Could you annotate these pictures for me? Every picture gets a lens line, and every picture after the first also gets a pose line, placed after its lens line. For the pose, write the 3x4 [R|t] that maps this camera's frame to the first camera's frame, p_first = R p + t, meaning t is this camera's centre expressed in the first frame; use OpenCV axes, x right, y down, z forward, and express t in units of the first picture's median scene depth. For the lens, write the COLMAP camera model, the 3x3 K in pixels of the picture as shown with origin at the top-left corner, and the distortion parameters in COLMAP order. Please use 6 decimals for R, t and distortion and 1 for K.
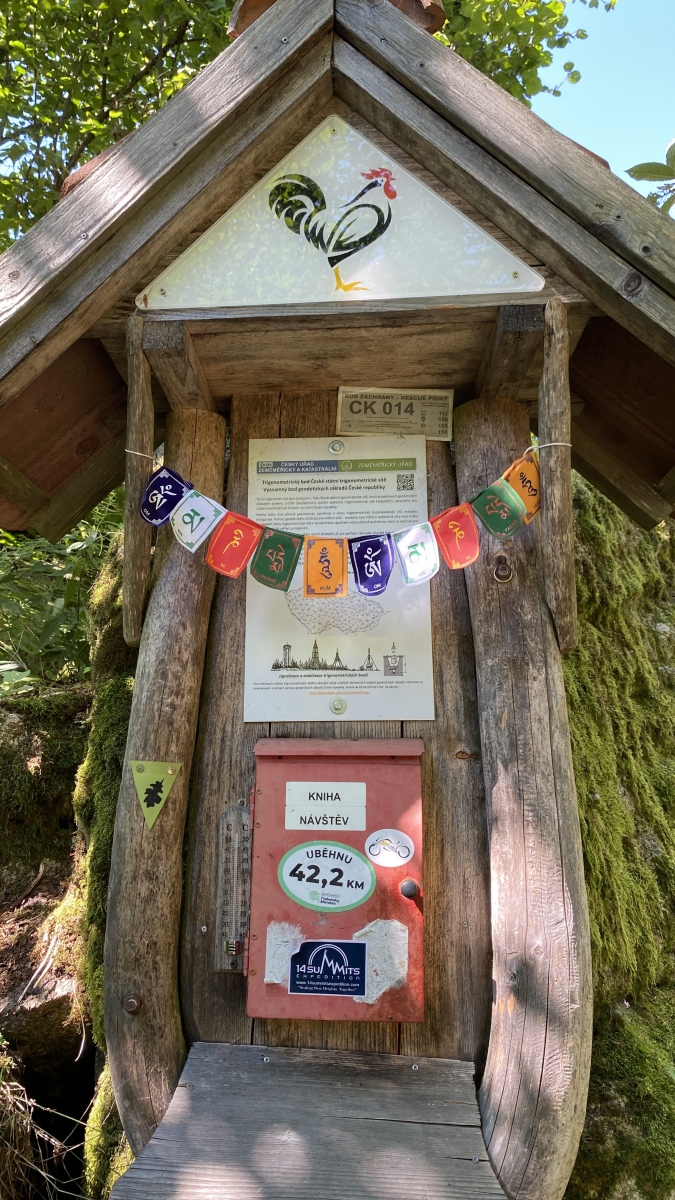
lens RADIAL K [[921.9, 0, 334.0], [0, 921.9, 562.6], [0, 0, 1]] dist [0.016057, -0.014078]
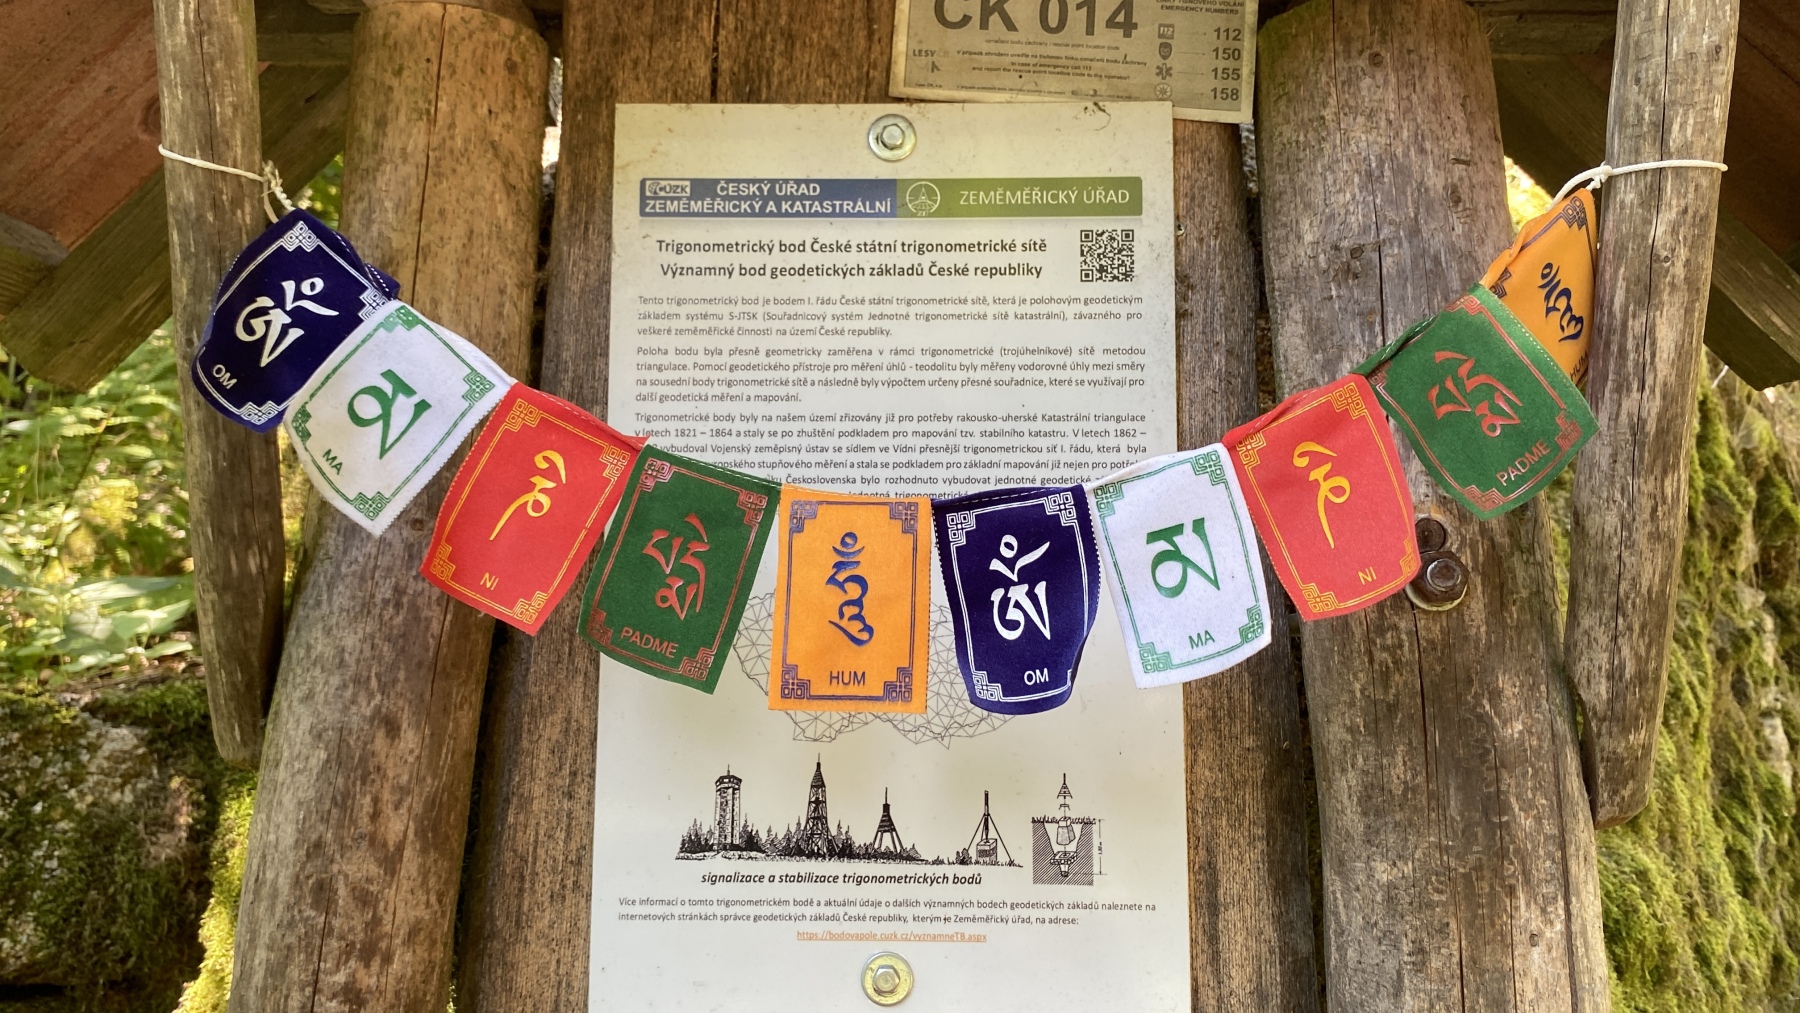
lens RADIAL K [[1491.9, 0, 915.5], [0, 1491.9, 448.6], [0, 0, 1]] dist [0.029020, -0.079145]
pose [[0.999509, 0.012419, 0.028758, -0.002770], [-0.015949, 0.991906, 0.125972, -0.089530], [-0.026960, -0.126369, 0.991617, 0.509671]]
